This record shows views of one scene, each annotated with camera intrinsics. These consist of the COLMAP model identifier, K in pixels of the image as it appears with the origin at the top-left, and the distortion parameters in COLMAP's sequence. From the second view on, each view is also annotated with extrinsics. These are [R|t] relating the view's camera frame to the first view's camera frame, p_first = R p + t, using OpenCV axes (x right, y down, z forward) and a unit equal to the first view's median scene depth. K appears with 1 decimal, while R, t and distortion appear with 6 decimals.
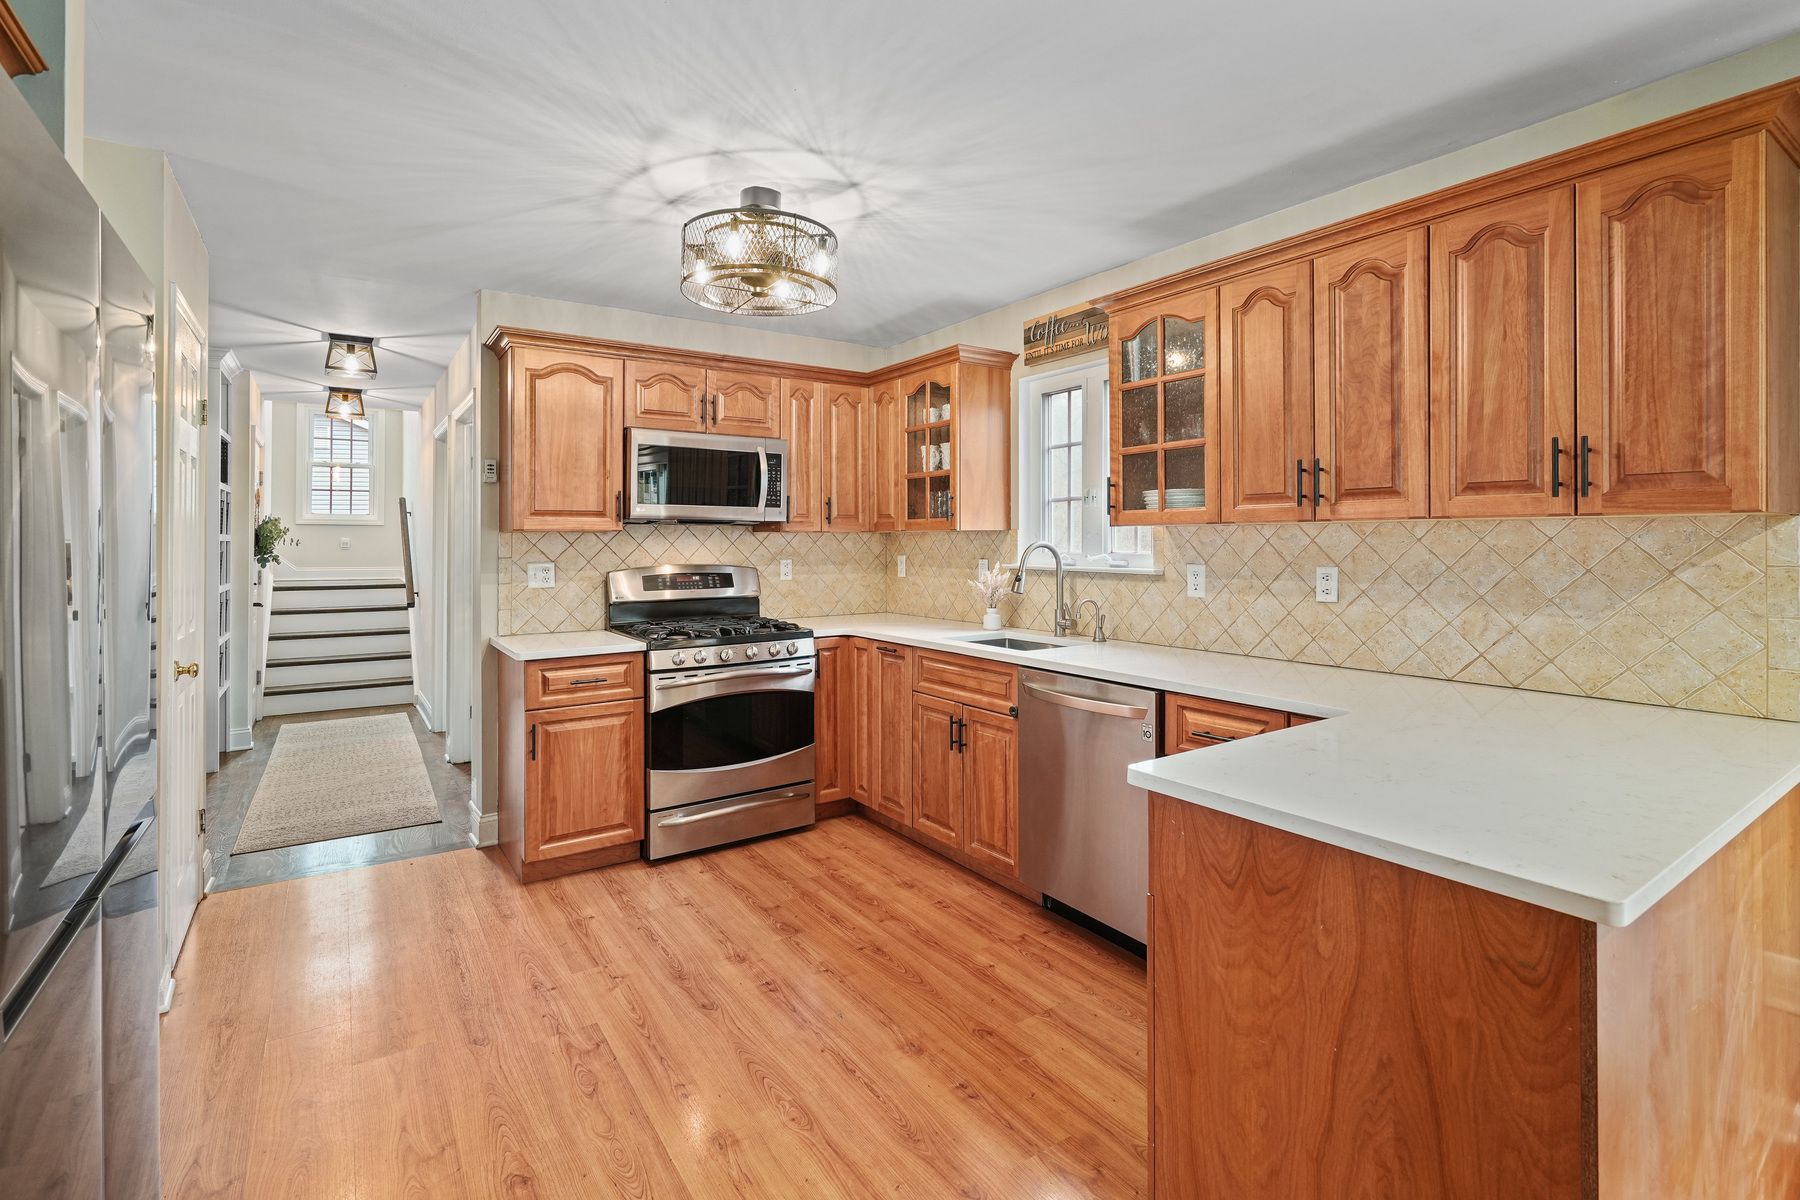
lens RADIAL K [[820.5, 0, 876.1], [0, 820.5, 549.2], [0, 0, 1]] dist [0.005691, 0.000265]
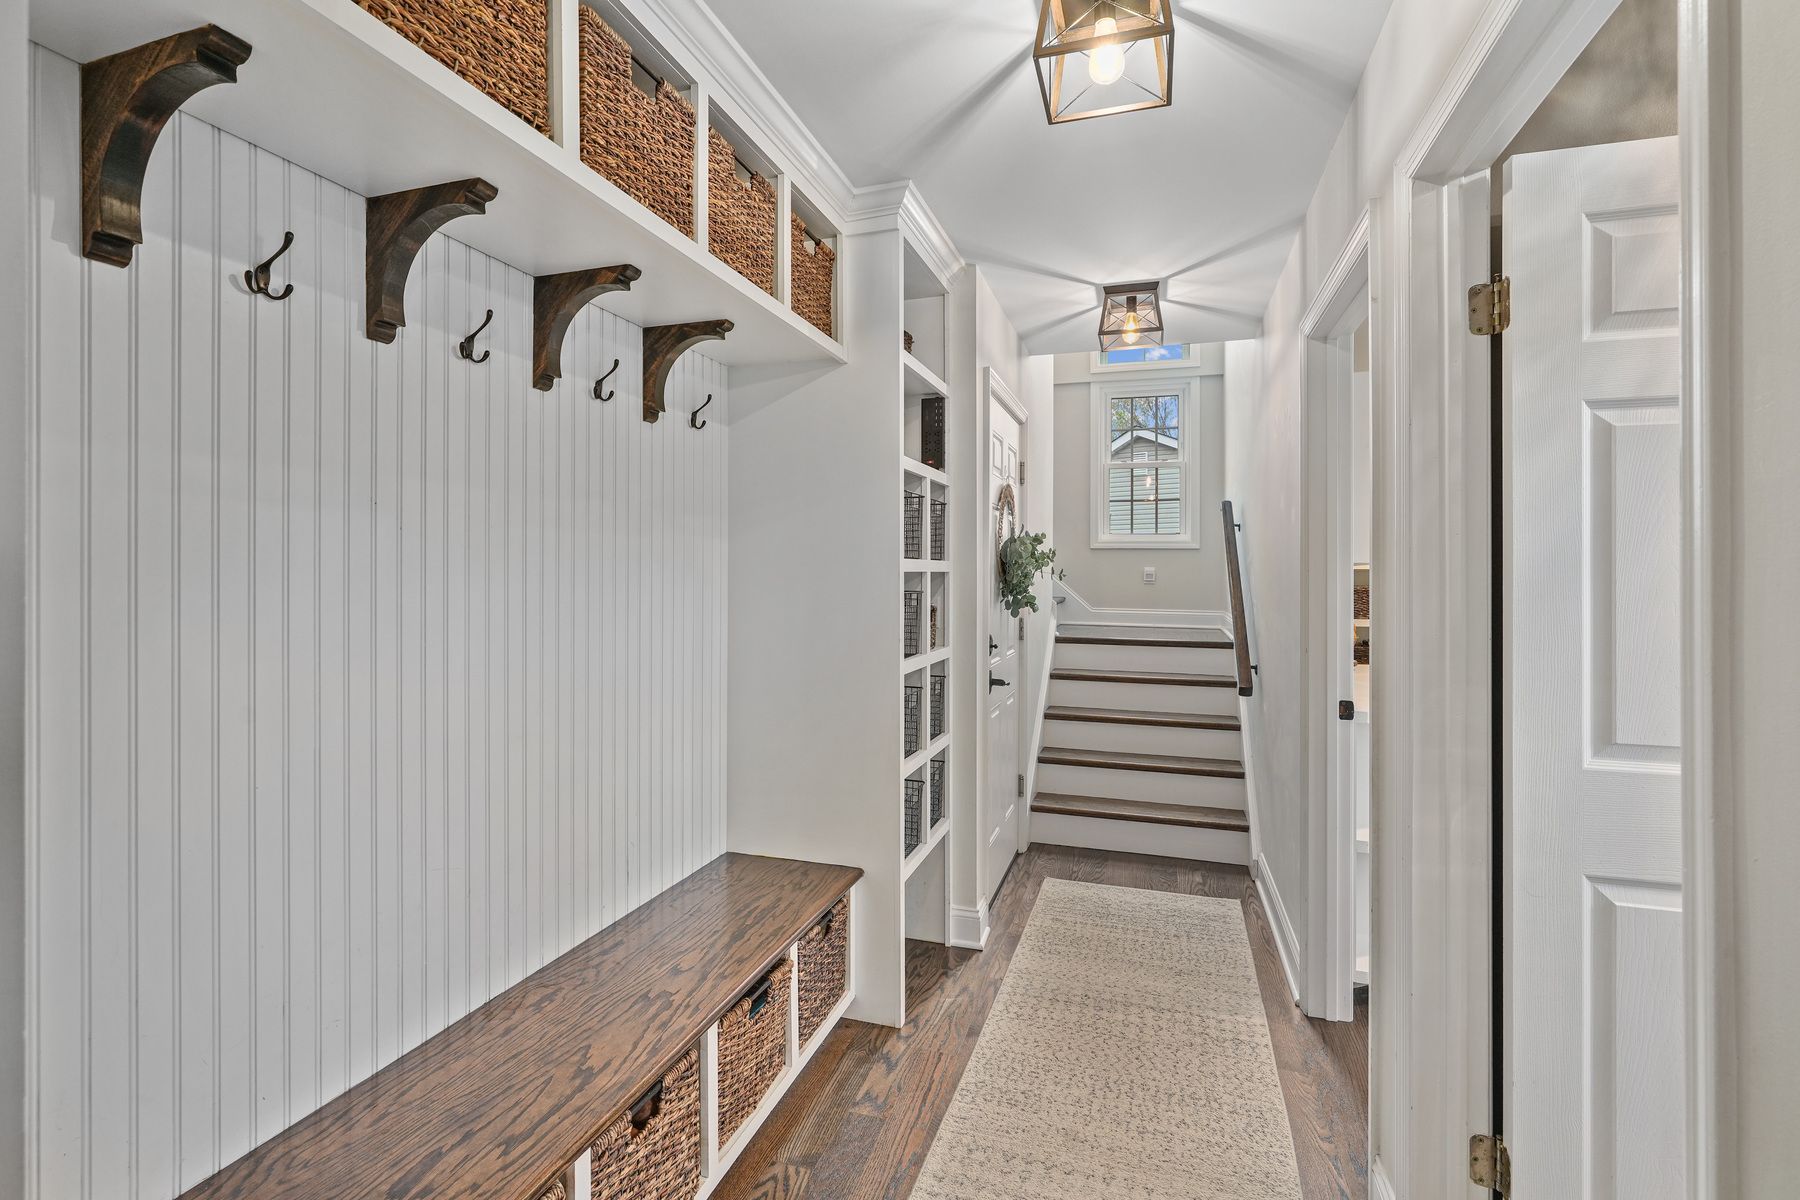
lens RADIAL K [[820.5, 0, 894.7], [0, 820.5, 580.5], [0, 0, 1]] dist [0.005691, 0.000265]
pose [[0.623417, 0.008019, -0.781849, -0.330870], [-0.000295, 0.999950, 0.010021, -0.009266], [0.781890, -0.006017, 0.623388, 0.554983]]
